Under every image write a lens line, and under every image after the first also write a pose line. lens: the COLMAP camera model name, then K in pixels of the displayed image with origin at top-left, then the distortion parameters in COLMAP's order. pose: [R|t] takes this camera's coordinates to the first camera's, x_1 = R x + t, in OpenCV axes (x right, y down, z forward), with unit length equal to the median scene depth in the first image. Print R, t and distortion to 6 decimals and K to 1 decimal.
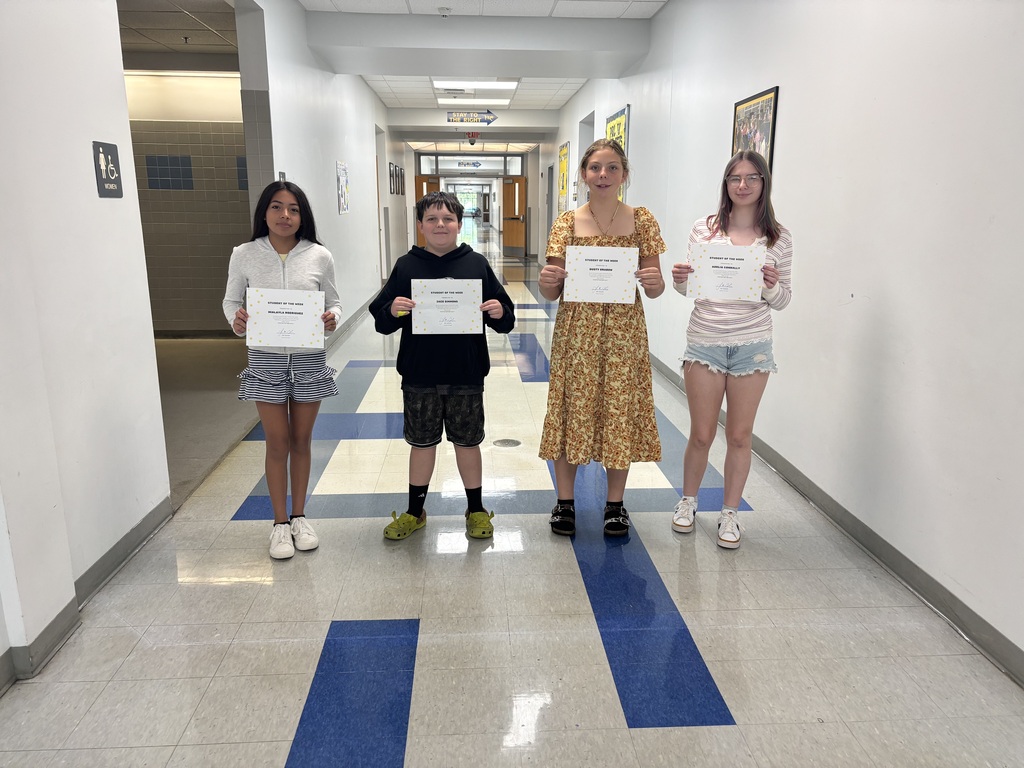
lens RADIAL K [[771.1, 0, 510.0], [0, 771.1, 390.6], [0, 0, 1]] dist [0.002629, -0.003086]
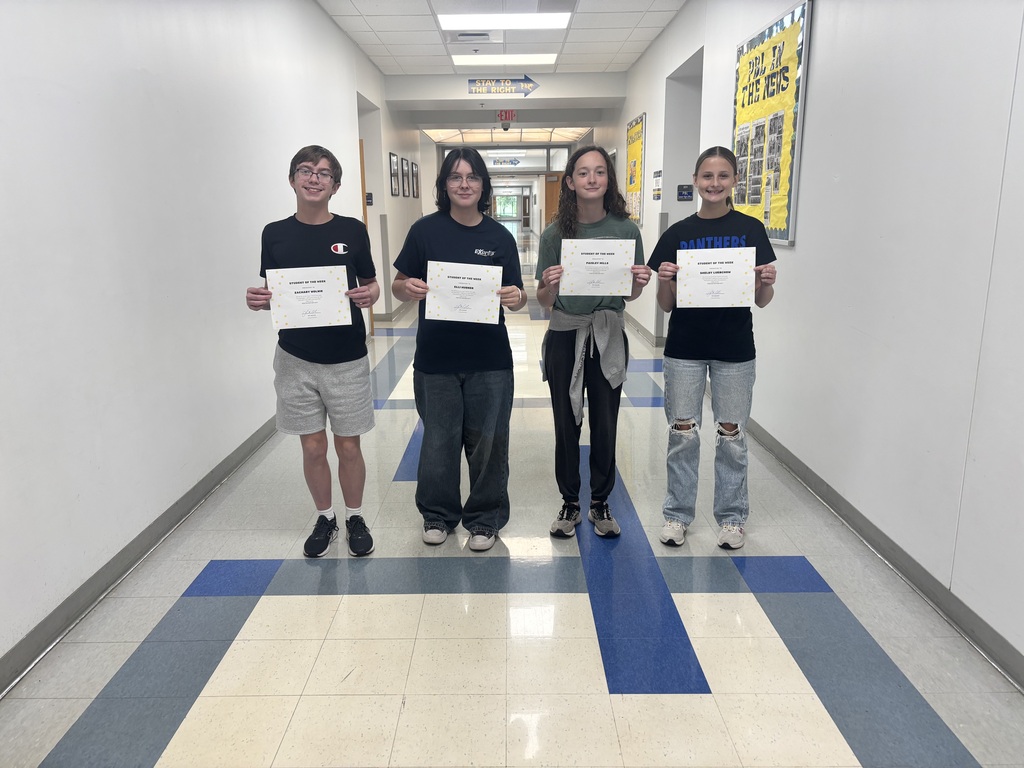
lens RADIAL K [[771.3, 0, 500.8], [0, 771.3, 393.4], [0, 0, 1]] dist [0.005043, -0.007885]
pose [[0.997836, -0.003180, -0.065673, -0.006283], [0.003138, 0.999995, -0.000741, -0.081132], [0.065675, 0.000534, 0.997841, 0.334189]]
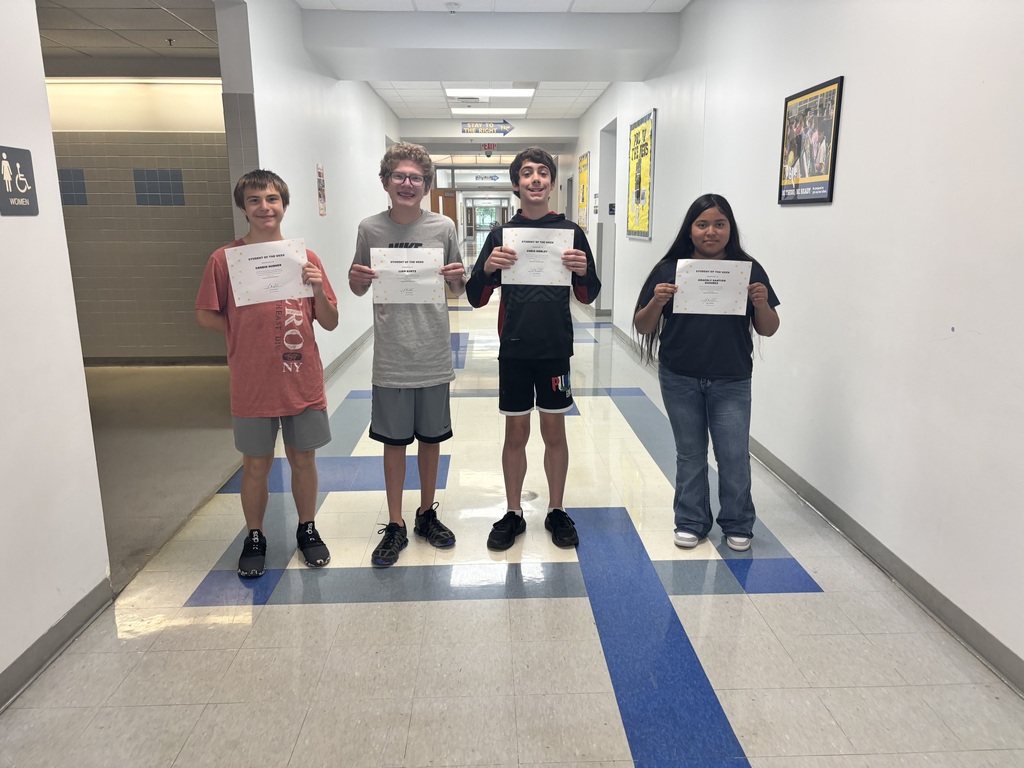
lens RADIAL K [[770.6, 0, 513.1], [0, 770.6, 392.2], [0, 0, 1]] dist [0.007202, -0.009159]
pose [[0.999756, -0.004505, -0.021641, 0.002158], [0.004190, 0.999886, -0.014540, -0.013706], [0.021704, 0.014446, 0.999660, 0.054889]]
